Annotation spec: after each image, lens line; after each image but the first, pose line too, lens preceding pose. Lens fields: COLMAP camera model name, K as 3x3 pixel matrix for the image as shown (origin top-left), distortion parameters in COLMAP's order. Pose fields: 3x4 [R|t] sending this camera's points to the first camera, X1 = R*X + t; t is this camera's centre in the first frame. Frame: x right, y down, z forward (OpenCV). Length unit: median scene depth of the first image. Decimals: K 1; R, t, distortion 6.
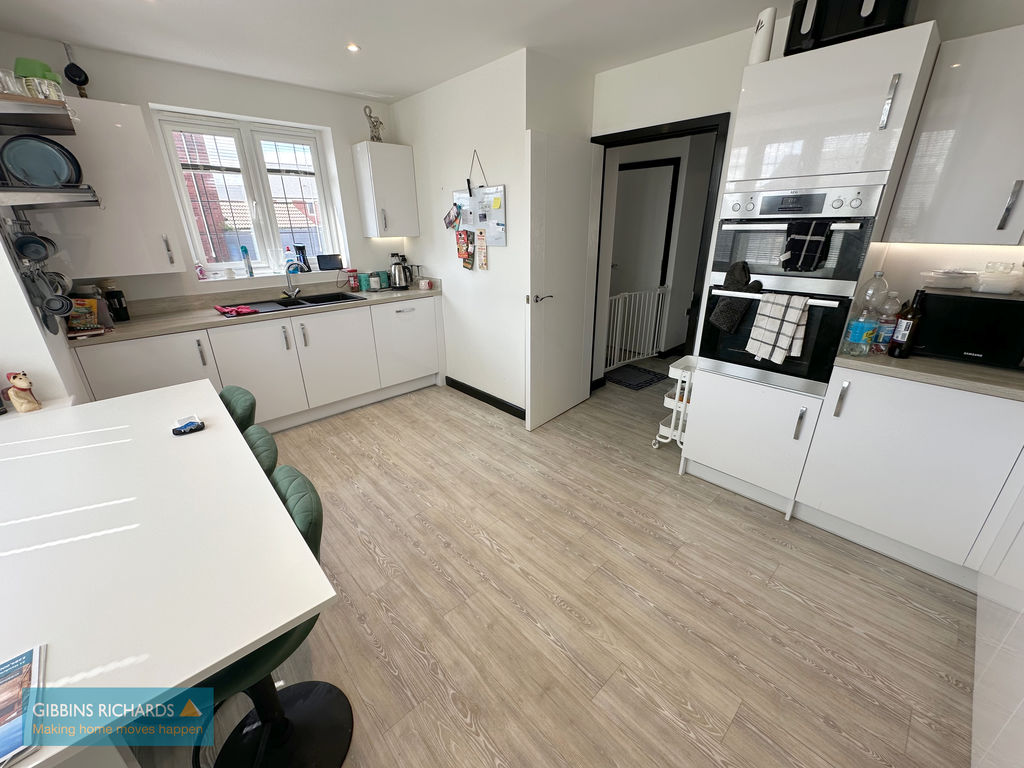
lens RADIAL K [[411.3, 0, 512.9], [0, 411.3, 385.9], [0, 0, 1]] dist [-0.000272, 0.000302]
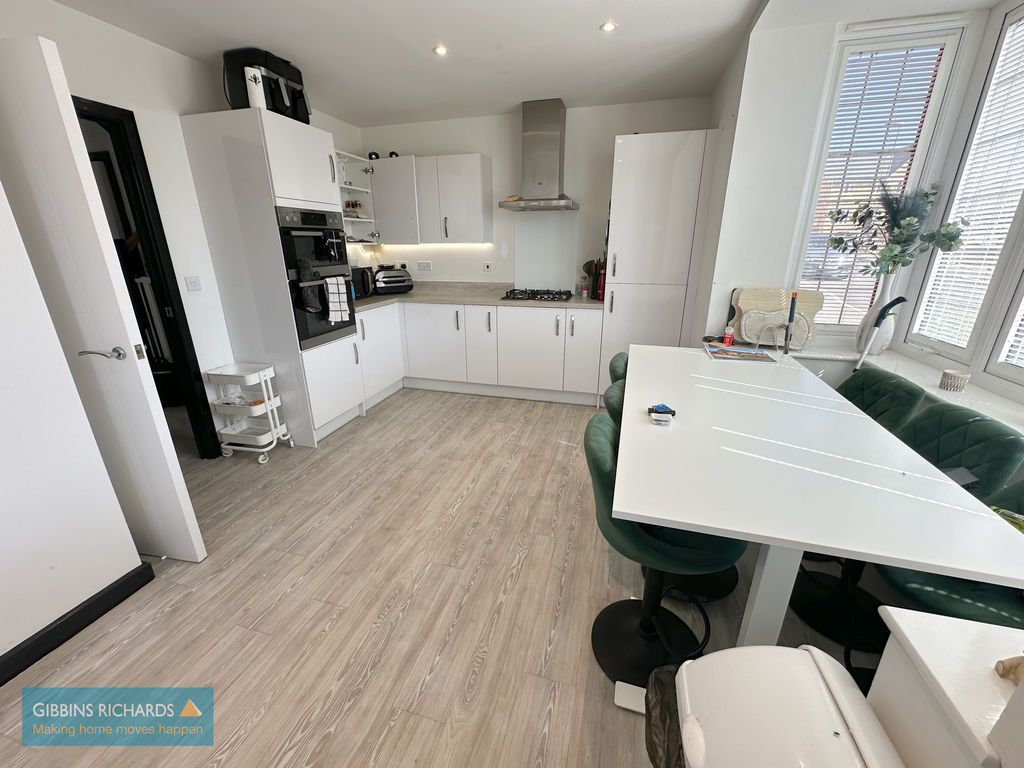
lens RADIAL K [[411.3, 0, 511.7], [0, 411.3, 384.5], [0, 0, 1]] dist [-0.000272, 0.000302]
pose [[-0.525028, -0.265026, 0.808769, -0.963745], [0.322036, 0.817763, 0.477029, -0.379081], [-0.787806, 0.510907, -0.344001, 1.106248]]
